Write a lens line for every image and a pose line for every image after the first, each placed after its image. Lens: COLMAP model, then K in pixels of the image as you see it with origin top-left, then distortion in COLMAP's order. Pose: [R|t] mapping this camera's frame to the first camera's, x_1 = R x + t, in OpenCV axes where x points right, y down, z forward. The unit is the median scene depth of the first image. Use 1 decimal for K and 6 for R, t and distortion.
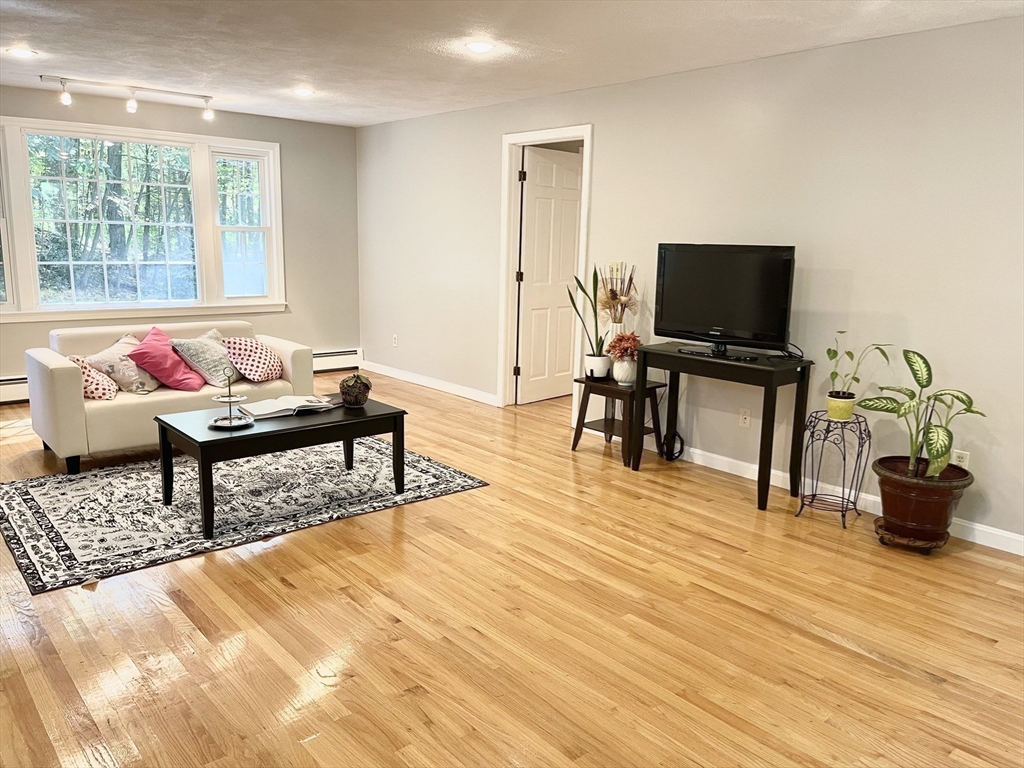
lens RADIAL K [[785.6, 0, 511.6], [0, 785.6, 394.4], [0, 0, 1]] dist [0.069320, -0.094579]
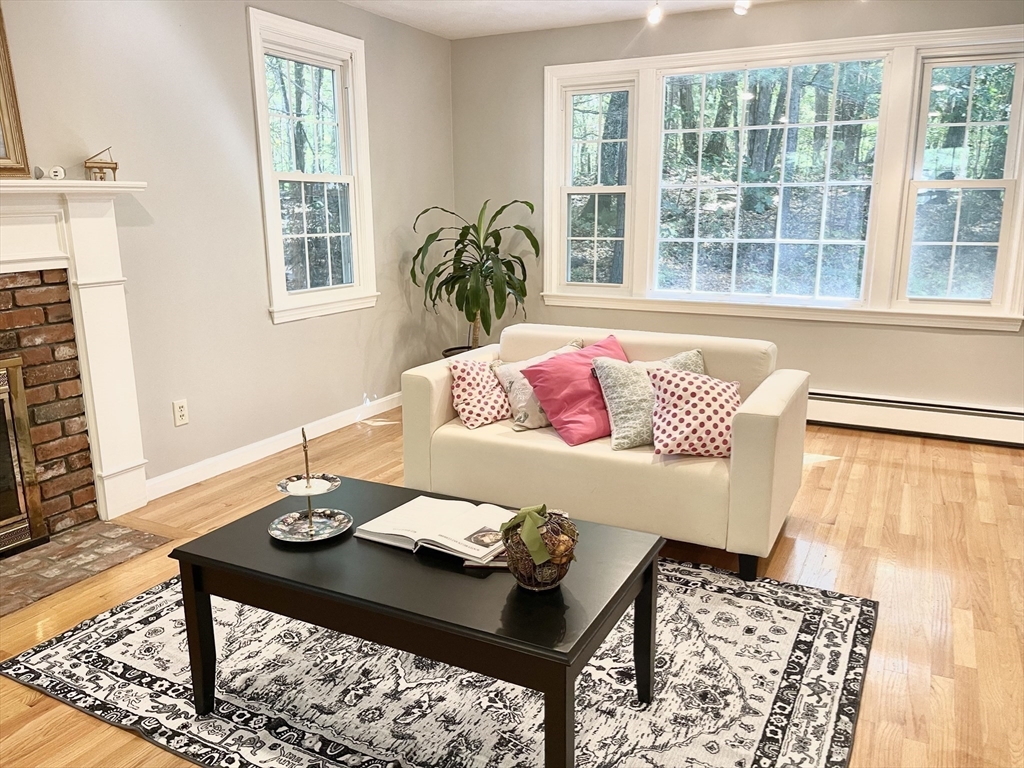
lens RADIAL K [[785.6, 0, 515.6], [0, 785.6, 388.8], [0, 0, 1]] dist [0.069320, -0.094579]
pose [[0.384669, 0.185570, -0.904209, 0.176657], [-0.172103, 0.976825, 0.127257, -0.154131], [0.906868, 0.106666, 0.407691, 0.912988]]
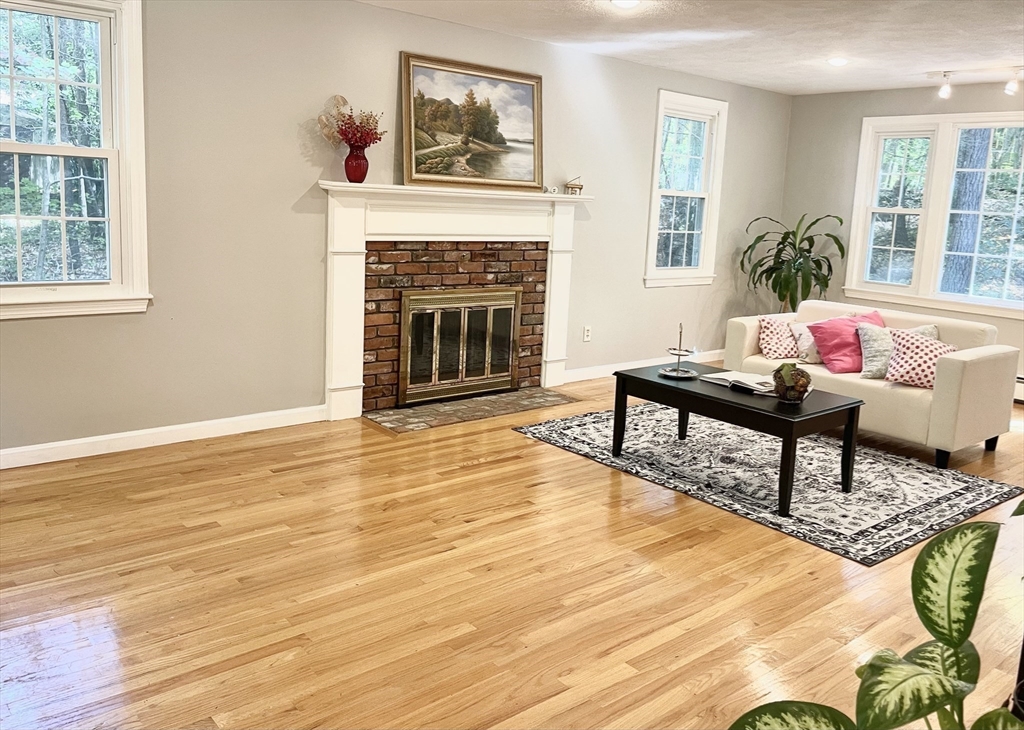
lens RADIAL K [[813.7, 0, 534.6], [0, 813.7, 327.7], [0, 0, 1]] dist [0.027457, -0.013848]
pose [[0.017457, 0.137397, -0.990362, 0.769722], [-0.247881, 0.960185, 0.128841, -0.125463], [0.968633, 0.243242, 0.050820, 0.747555]]
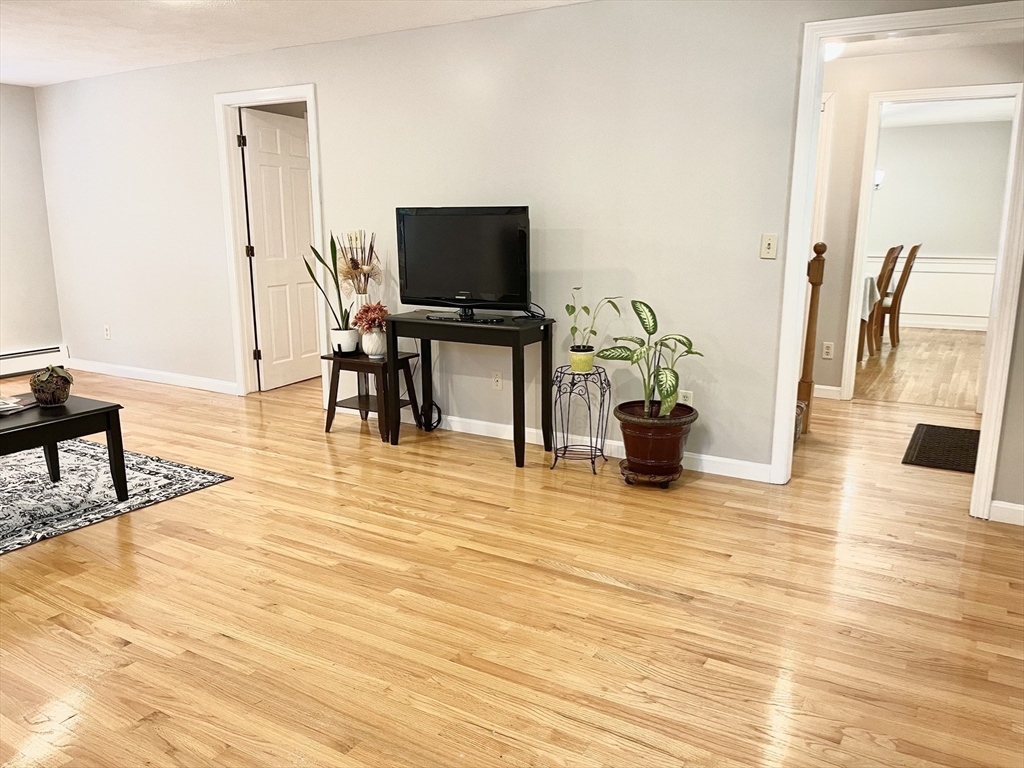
lens RADIAL K [[785.6, 0, 525.5], [0, 785.6, 392.9], [0, 0, 1]] dist [0.069320, -0.094579]
pose [[0.944763, -0.090970, 0.314877, 0.012996], [0.085143, 0.995847, 0.032240, 0.019910], [-0.316502, -0.003649, 0.948585, 0.037680]]
